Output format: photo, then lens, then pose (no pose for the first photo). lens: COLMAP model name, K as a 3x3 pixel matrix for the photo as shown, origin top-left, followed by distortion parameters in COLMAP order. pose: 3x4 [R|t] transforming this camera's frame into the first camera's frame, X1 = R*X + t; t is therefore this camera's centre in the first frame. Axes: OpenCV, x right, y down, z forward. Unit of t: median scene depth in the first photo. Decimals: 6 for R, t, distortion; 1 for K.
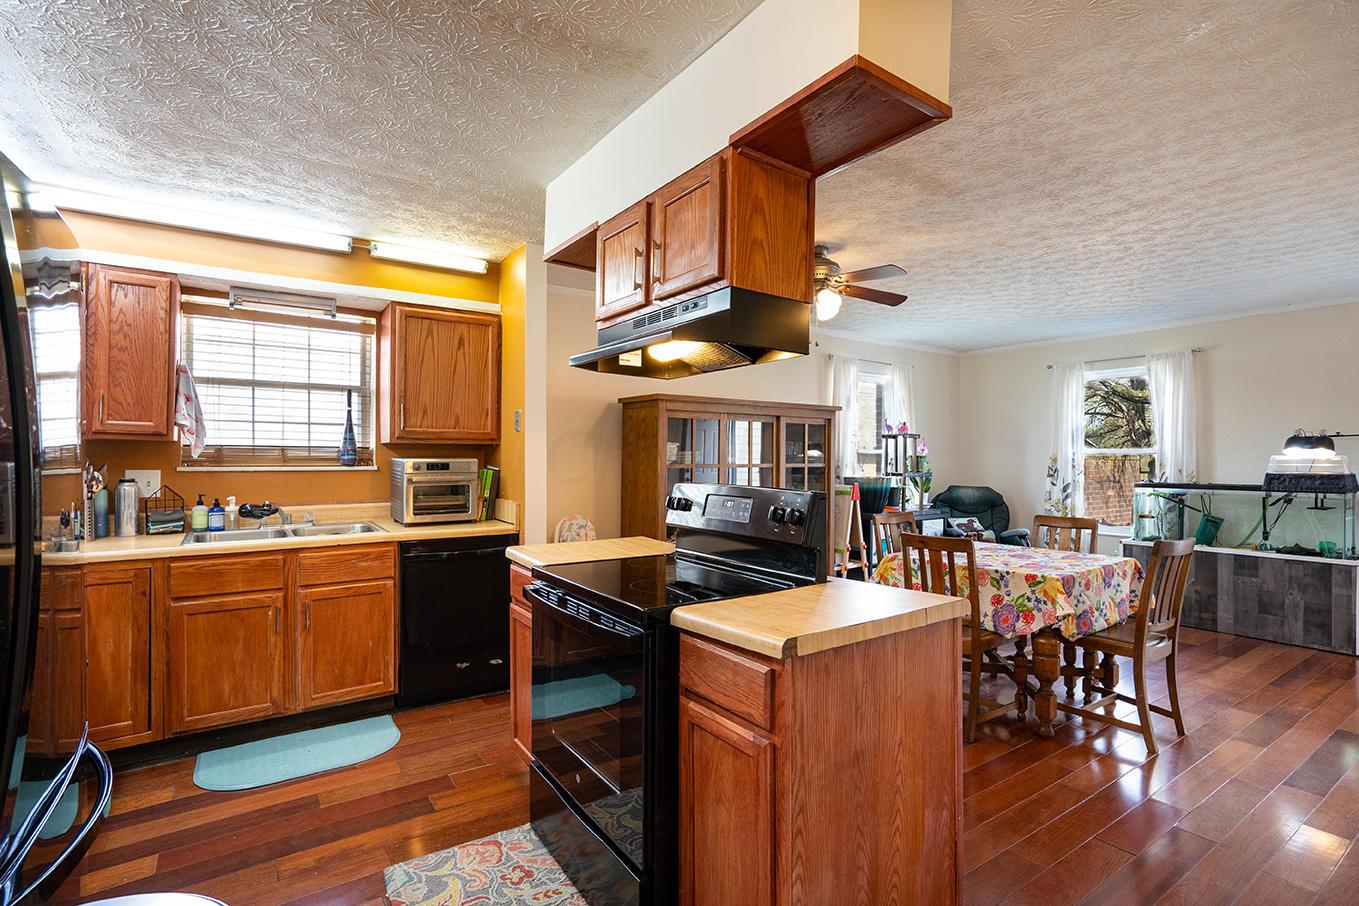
lens RADIAL K [[637.1, 0, 679.5], [0, 637.1, 453.0], [0, 0, 1]] dist [-0.002304, -0.000221]
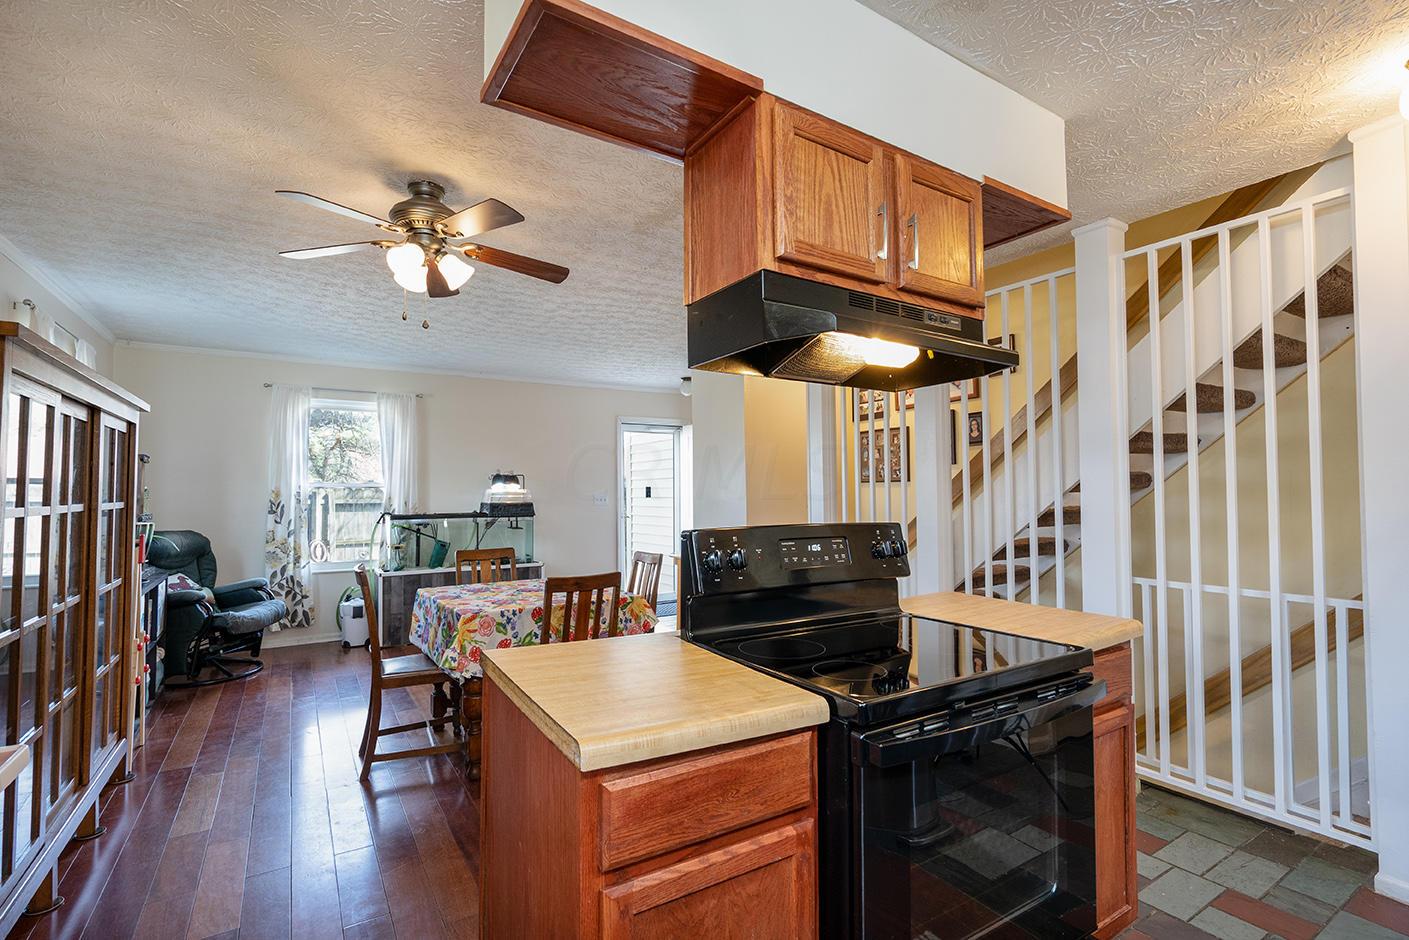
lens RADIAL K [[645.1, 0, 706.0], [0, 645.1, 473.7], [0, 0, 1]] dist [-0.000638, 0.000139]
pose [[0.048777, 0.025132, 0.998493, -0.352783], [-0.005582, 0.999675, -0.024889, 0.002744], [-0.998794, -0.004360, 0.048901, 0.511138]]
